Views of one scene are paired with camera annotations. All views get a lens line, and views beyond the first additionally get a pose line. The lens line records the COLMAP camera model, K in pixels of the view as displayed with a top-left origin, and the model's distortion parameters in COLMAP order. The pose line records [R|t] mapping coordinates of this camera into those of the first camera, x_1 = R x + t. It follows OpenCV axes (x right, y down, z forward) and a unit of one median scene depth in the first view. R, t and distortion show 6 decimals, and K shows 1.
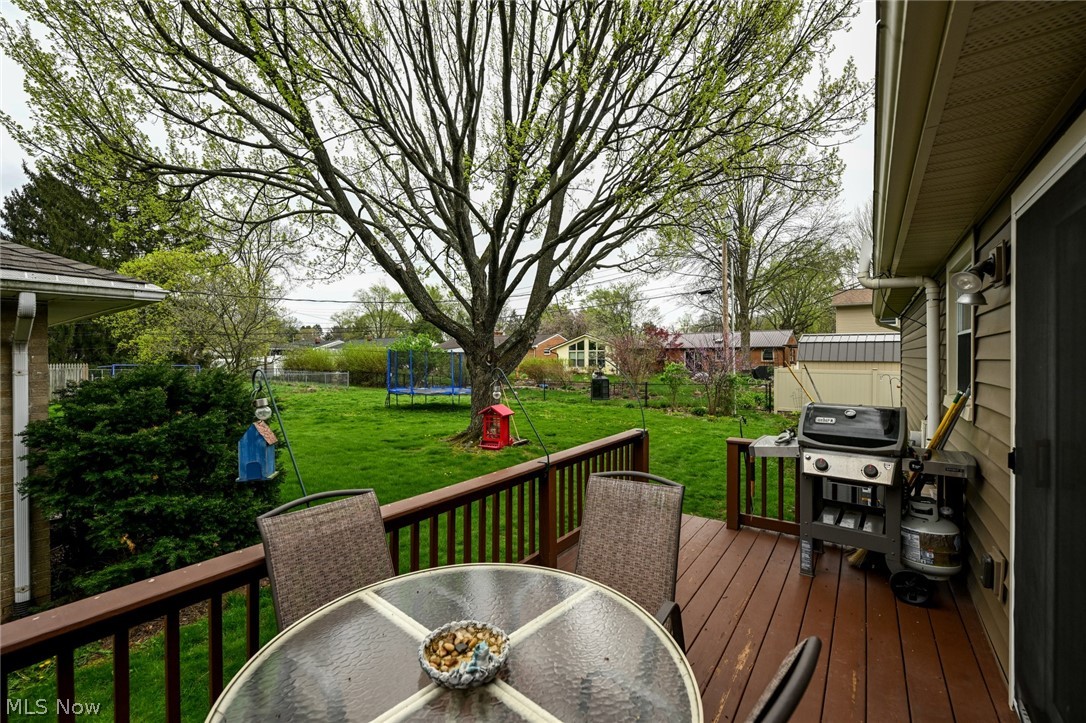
lens RADIAL K [[463.2, 0, 543.0], [0, 463.2, 361.5], [0, 0, 1]] dist [-0.000450, -0.000029]
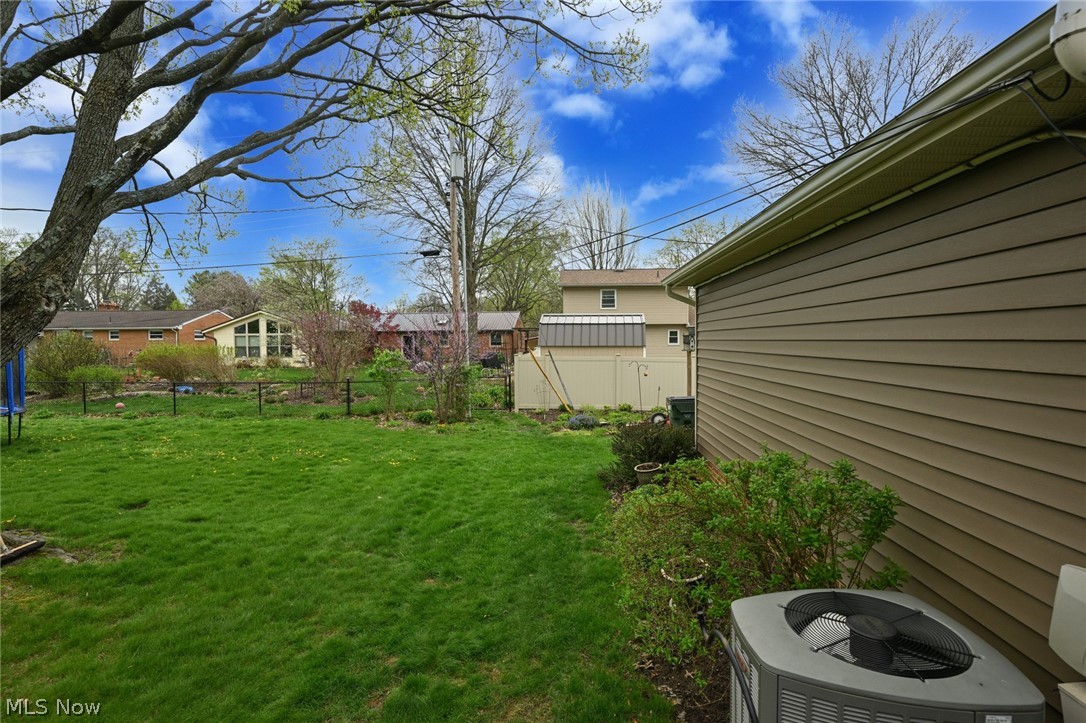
lens RADIAL K [[549.6, 0, 543.0], [0, 549.6, 361.5], [0, 0, 1]] dist [0.001891, -0.000063]
pose [[0.853030, -0.023996, 0.521310, 0.036285], [0.011284, 0.999557, 0.027544, -0.000436], [-0.521740, -0.017613, 0.852923, 0.124541]]
